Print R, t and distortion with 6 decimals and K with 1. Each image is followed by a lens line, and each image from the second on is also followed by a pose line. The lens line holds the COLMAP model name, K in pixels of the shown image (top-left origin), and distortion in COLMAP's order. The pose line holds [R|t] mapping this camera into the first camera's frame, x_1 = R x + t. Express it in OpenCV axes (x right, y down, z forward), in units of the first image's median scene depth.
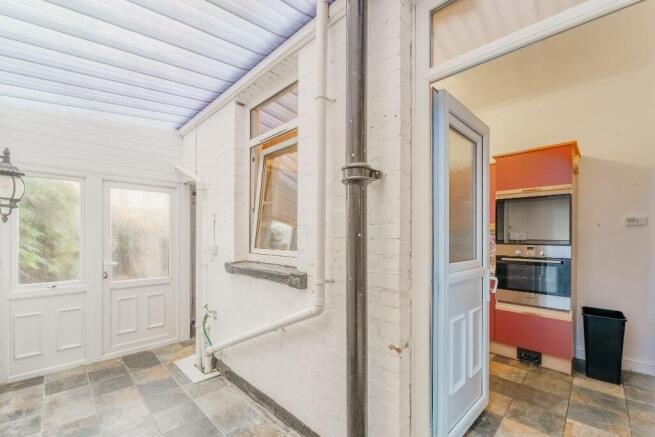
lens RADIAL K [[271.2, 0, 314.6], [0, 271.2, 234.6], [0, 0, 1]] dist [-0.001697, -0.000380]
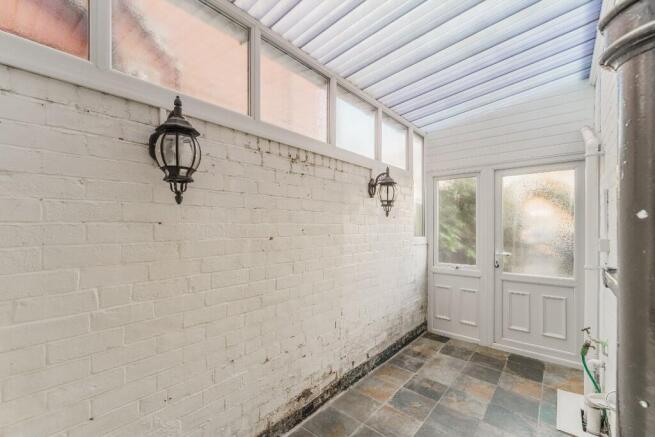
lens RADIAL K [[271.2, 0, 314.5], [0, 271.2, 226.9], [0, 0, 1]] dist [-0.001697, -0.000380]
pose [[0.114439, -0.003497, -0.993424, 0.169693], [0.008363, 0.999962, -0.002556, 0.007344], [0.993395, -0.008015, 0.114464, 0.243210]]
